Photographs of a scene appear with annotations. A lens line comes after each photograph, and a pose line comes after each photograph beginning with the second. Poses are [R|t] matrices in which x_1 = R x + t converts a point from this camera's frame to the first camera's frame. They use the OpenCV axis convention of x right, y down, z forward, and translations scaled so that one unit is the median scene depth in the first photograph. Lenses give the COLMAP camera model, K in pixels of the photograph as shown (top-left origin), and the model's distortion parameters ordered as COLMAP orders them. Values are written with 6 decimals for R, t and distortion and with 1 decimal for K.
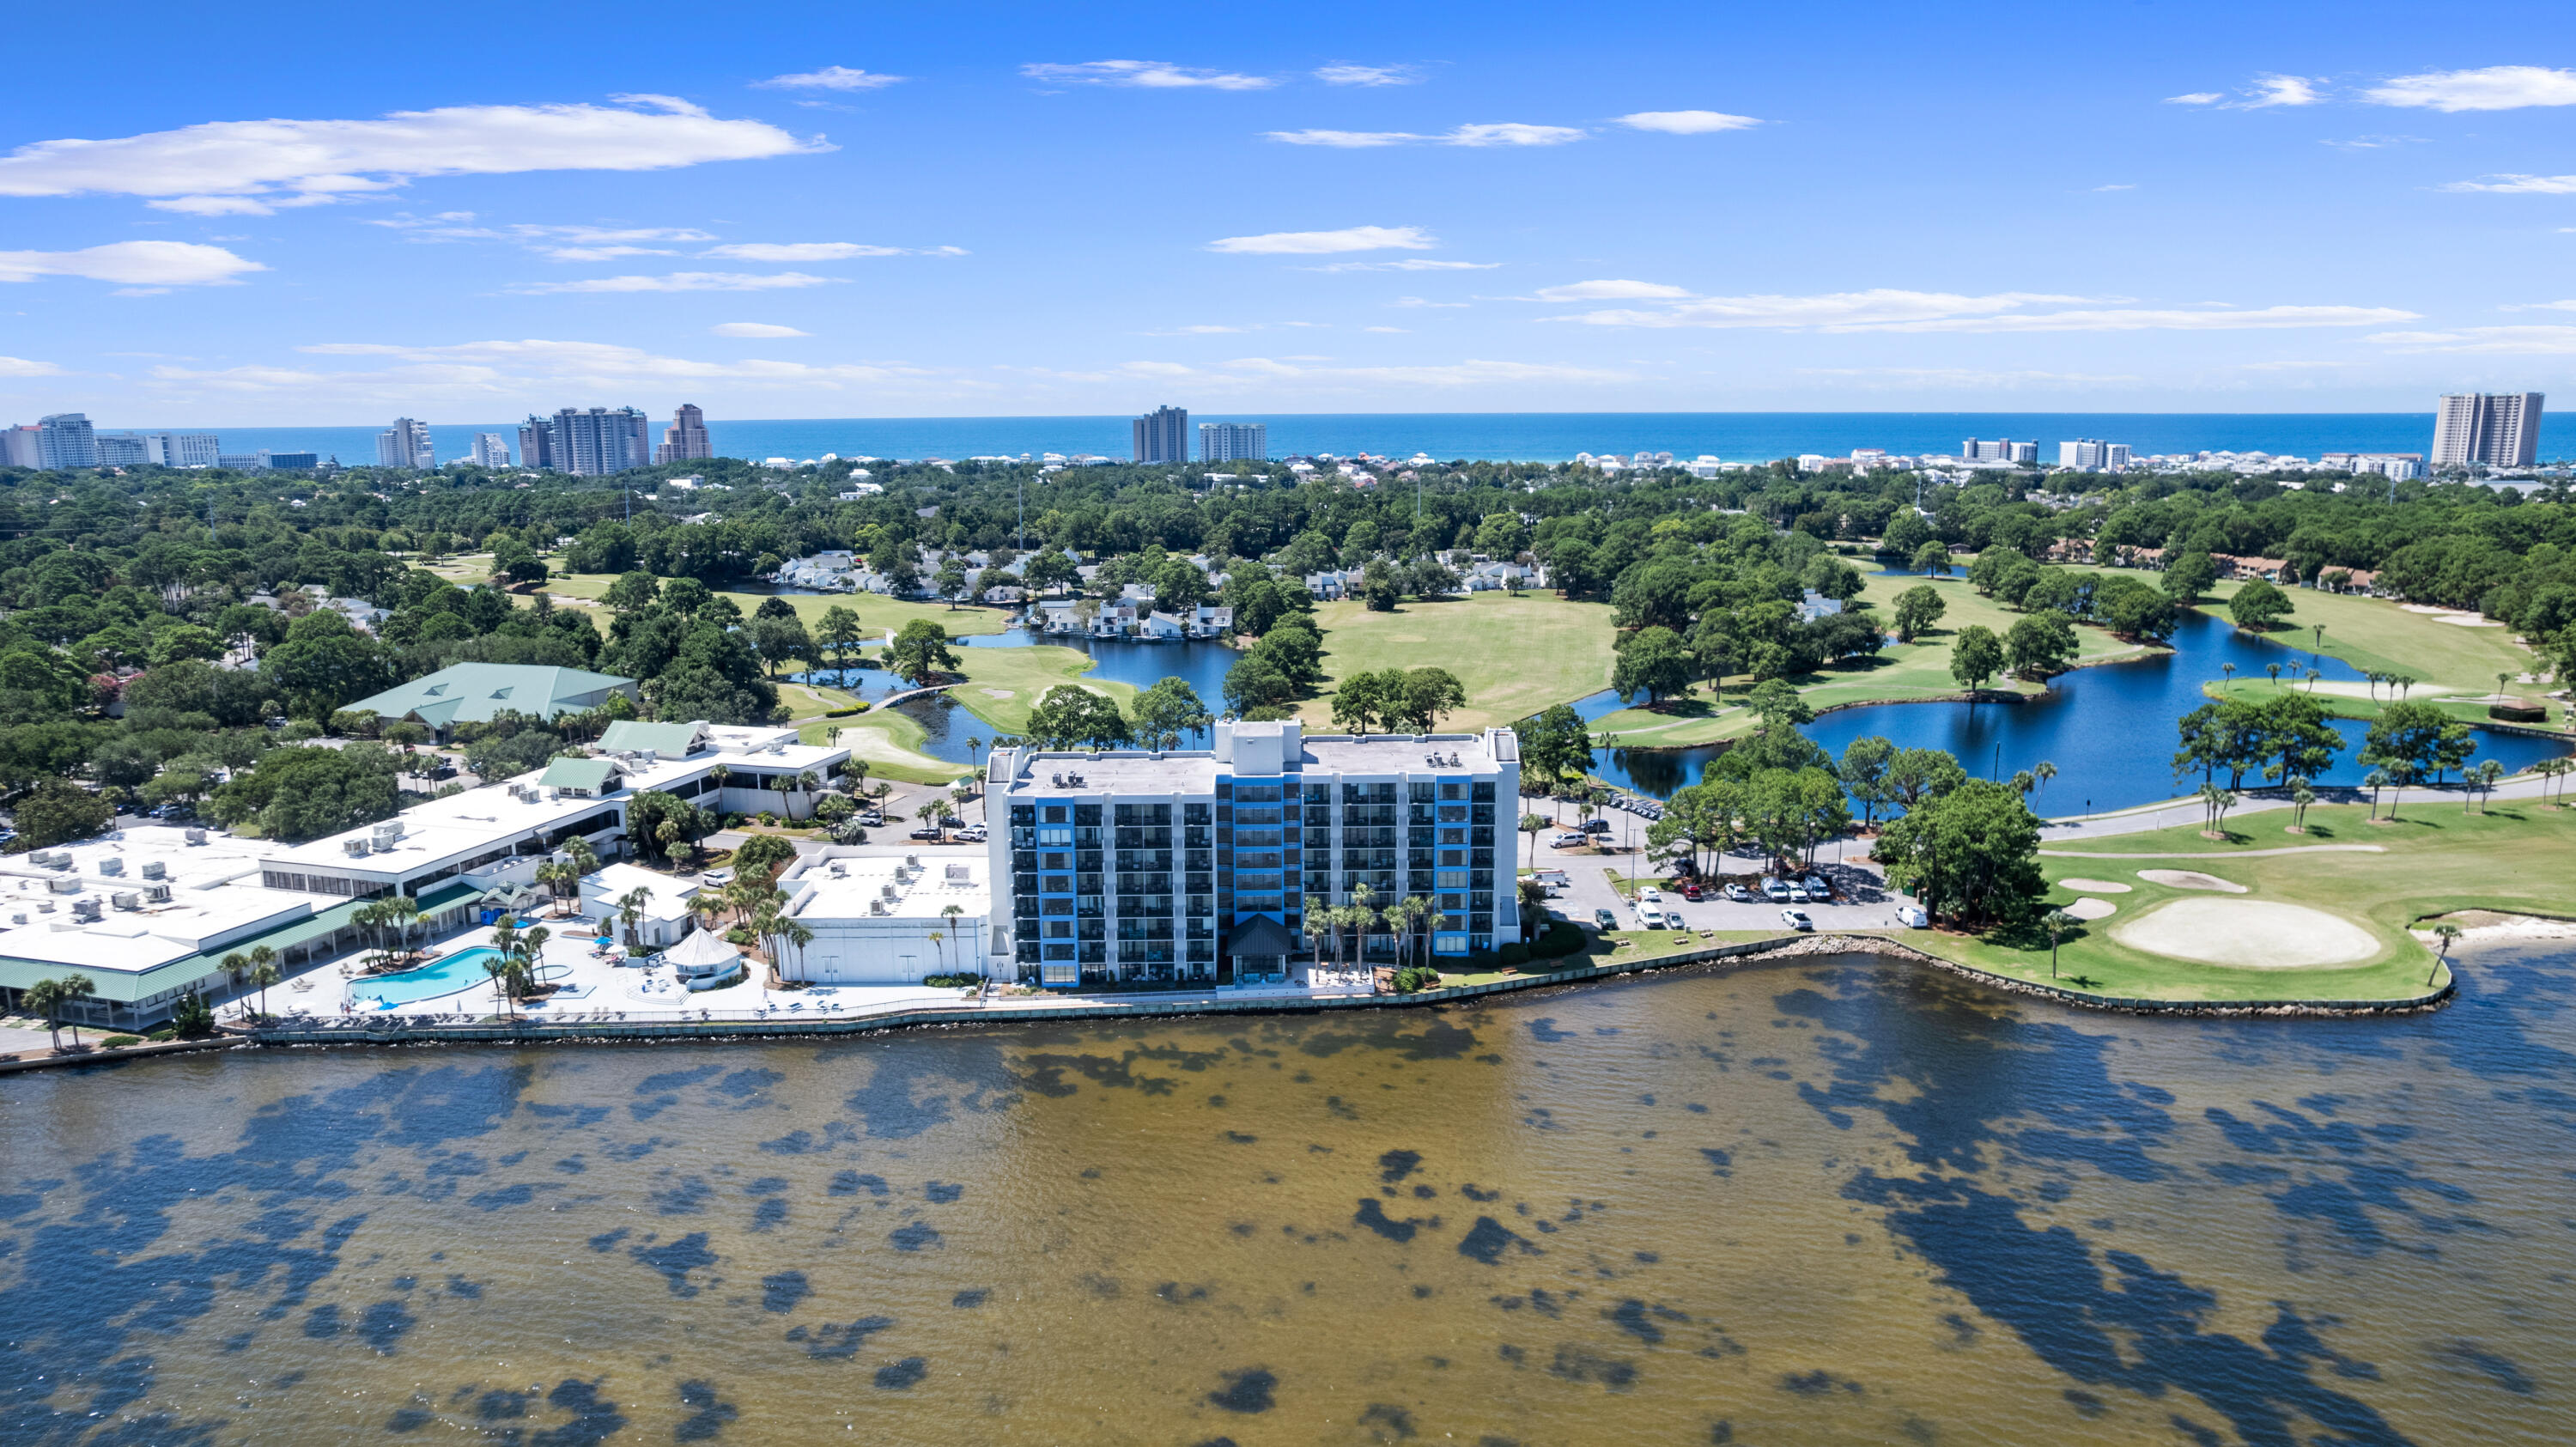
lens RADIAL K [[1659.3, 0, 1288.0], [0, 1659.3, 723.5], [0, 0, 1]] dist [-0.057935, 0.045265]
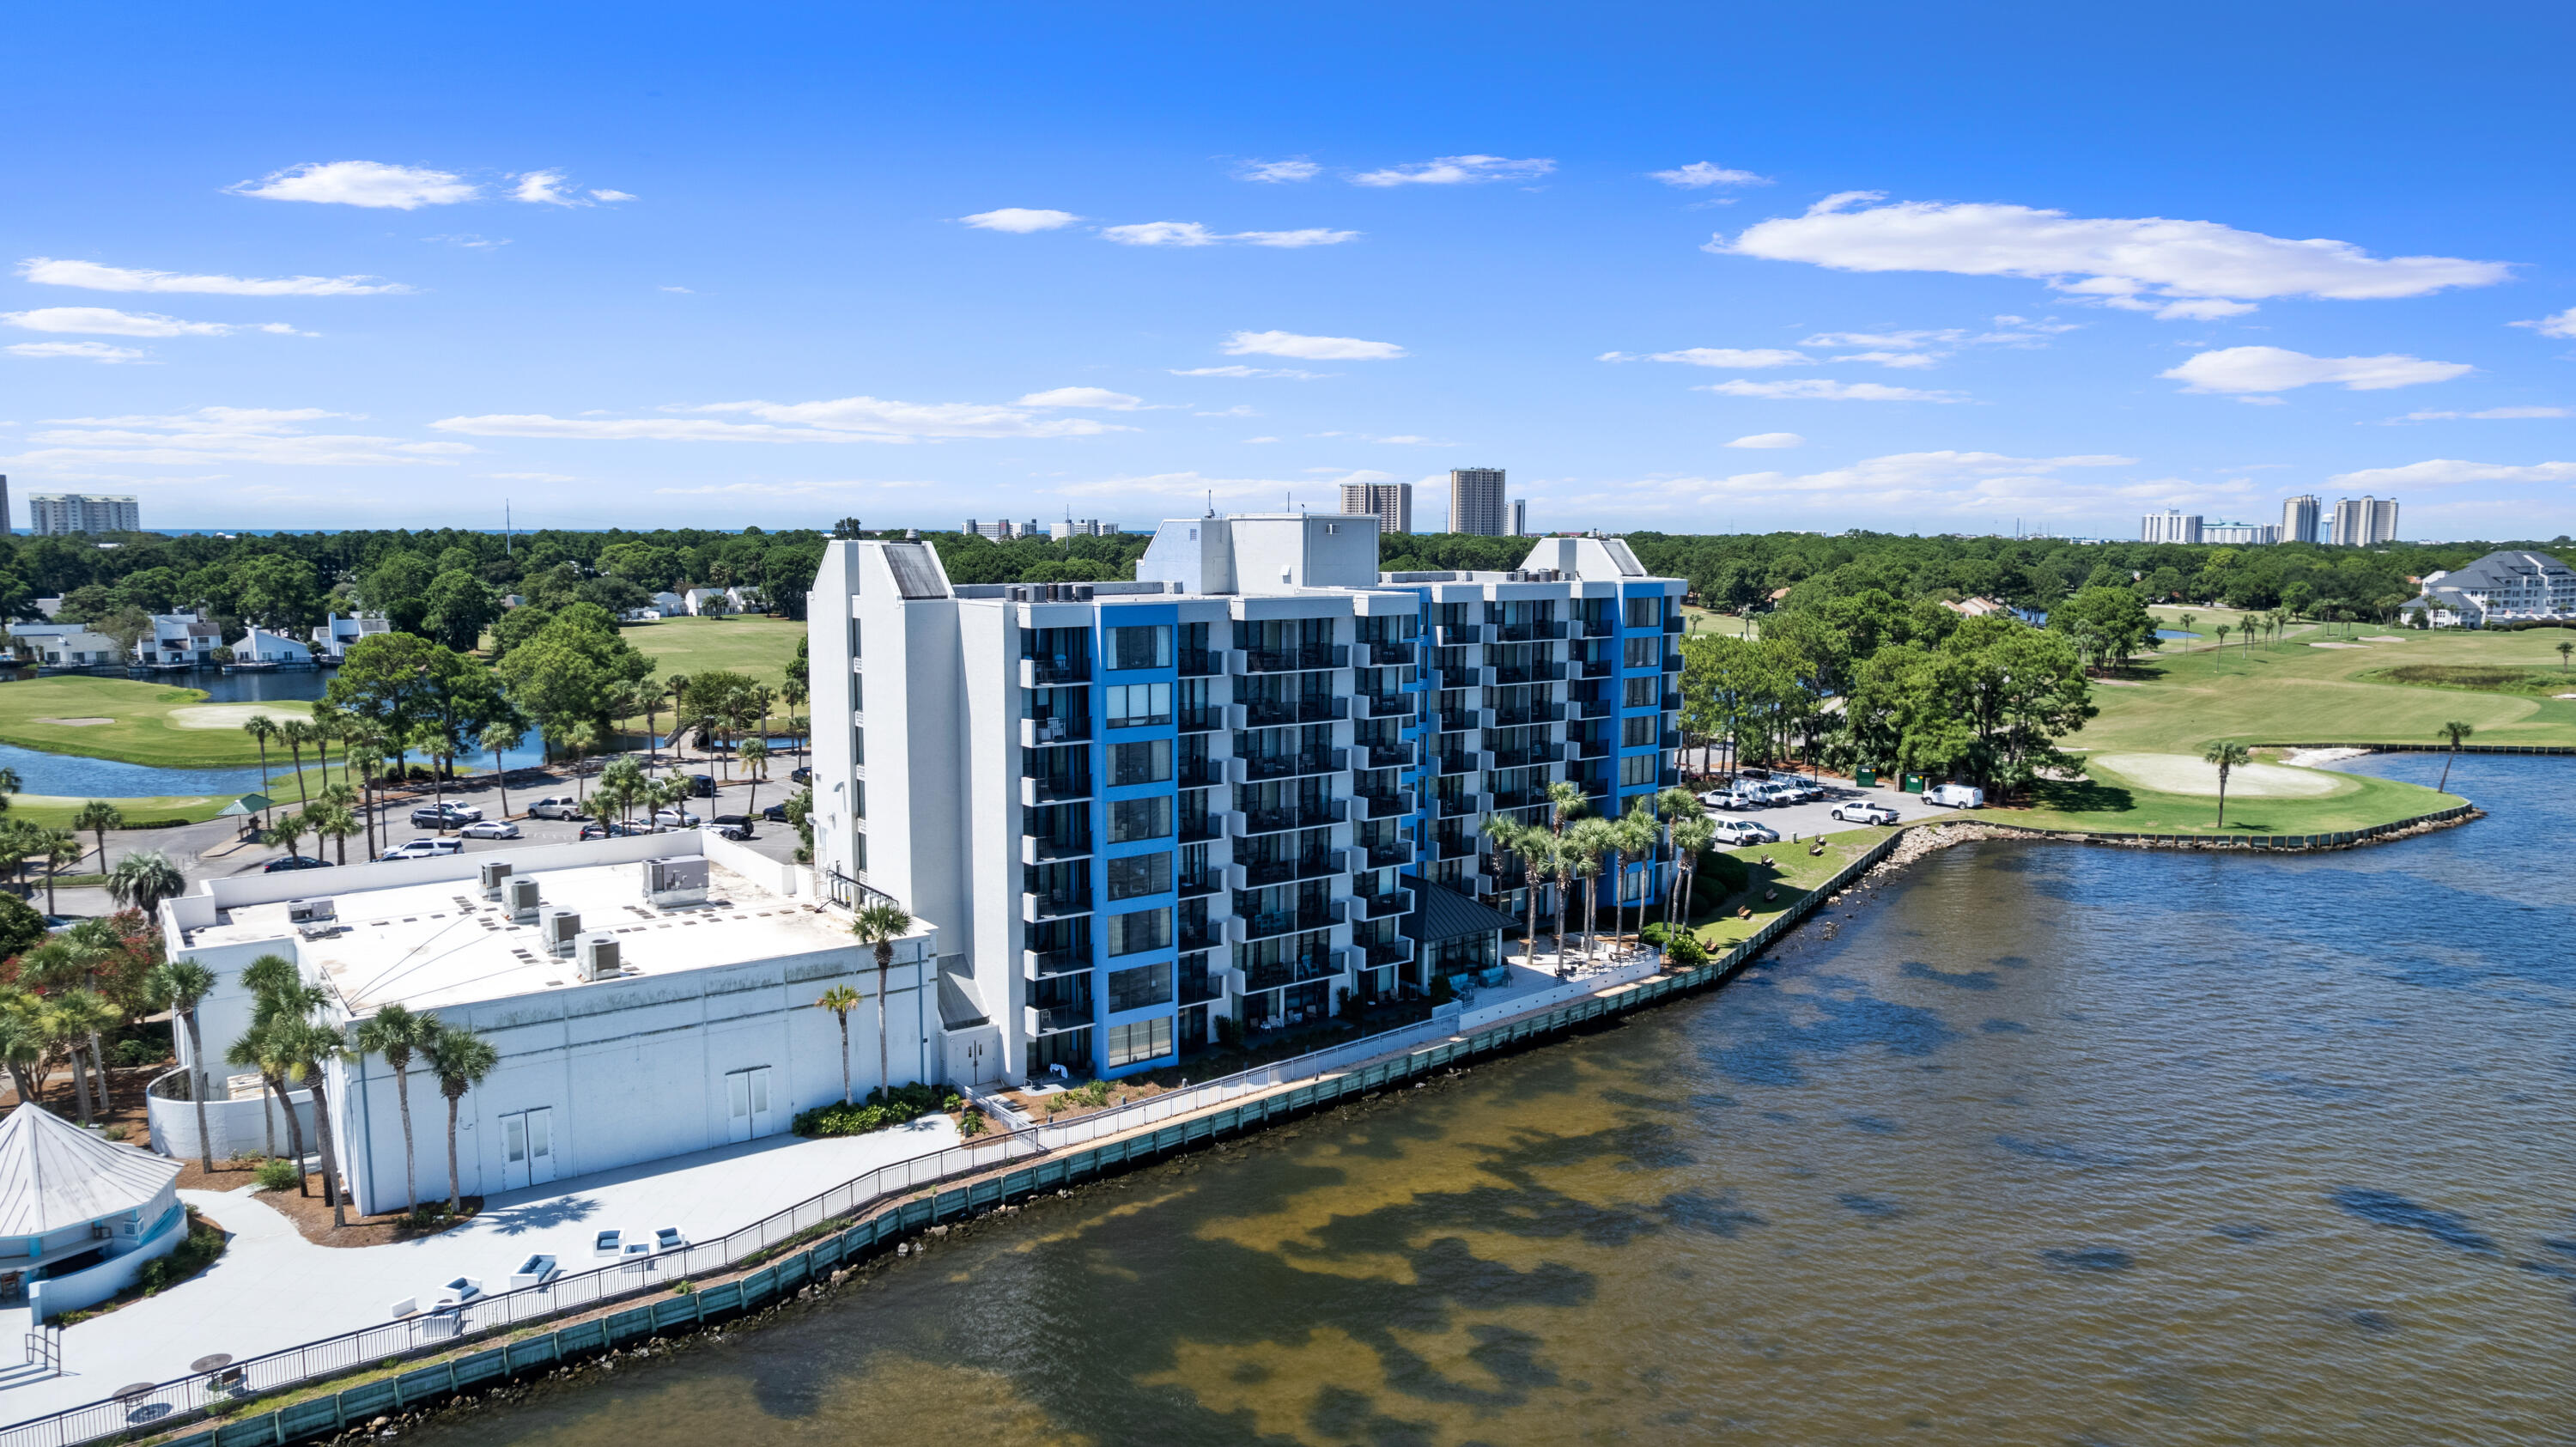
lens RADIAL K [[1659.3, 0, 1288.0], [0, 1659.3, 723.5], [0, 0, 1]] dist [-0.057935, 0.045265]
pose [[0.804582, -0.059725, 0.590831, -0.311592], [0.100923, 0.994208, -0.036934, 0.081106], [-0.585203, 0.089345, 0.805950, 0.565796]]
